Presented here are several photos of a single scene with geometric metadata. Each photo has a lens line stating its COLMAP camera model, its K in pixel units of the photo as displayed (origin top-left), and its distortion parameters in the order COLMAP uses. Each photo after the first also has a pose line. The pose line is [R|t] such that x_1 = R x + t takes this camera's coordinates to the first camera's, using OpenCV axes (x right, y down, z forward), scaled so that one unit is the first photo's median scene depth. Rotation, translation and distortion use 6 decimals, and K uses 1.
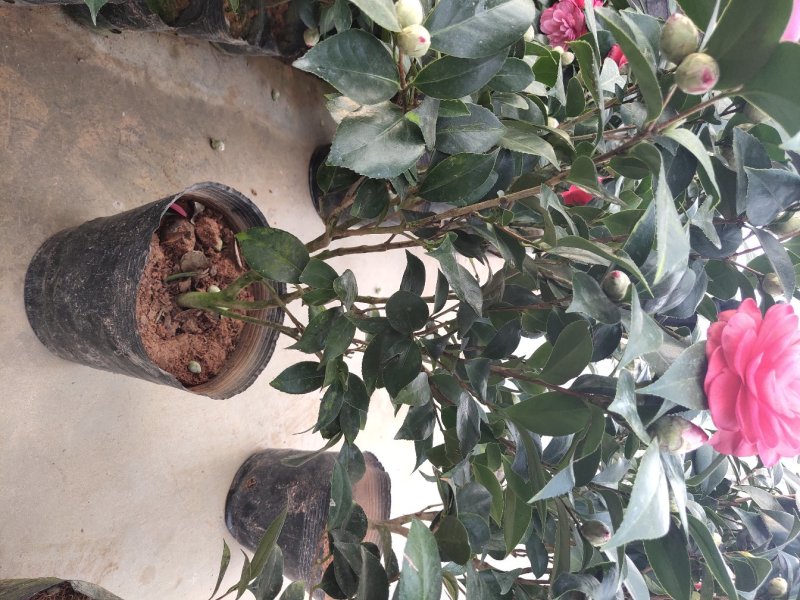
lens RADIAL K [[608.1, 0, 390.5], [0, 608.1, 303.7], [0, 0, 1]] dist [0.019711, -0.002087]
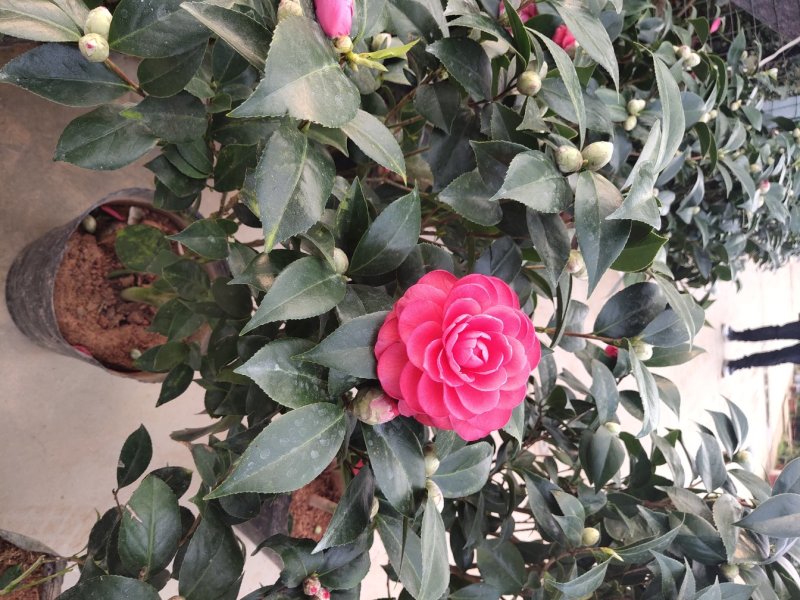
lens RADIAL K [[608.1, 0, 390.5], [0, 608.1, 303.7], [0, 0, 1]] dist [0.019711, -0.002087]
pose [[0.977005, -0.011589, -0.212901, 0.373612], [0.009127, 0.999880, -0.012542, 0.029459], [0.213021, 0.010310, 0.976993, 0.004999]]
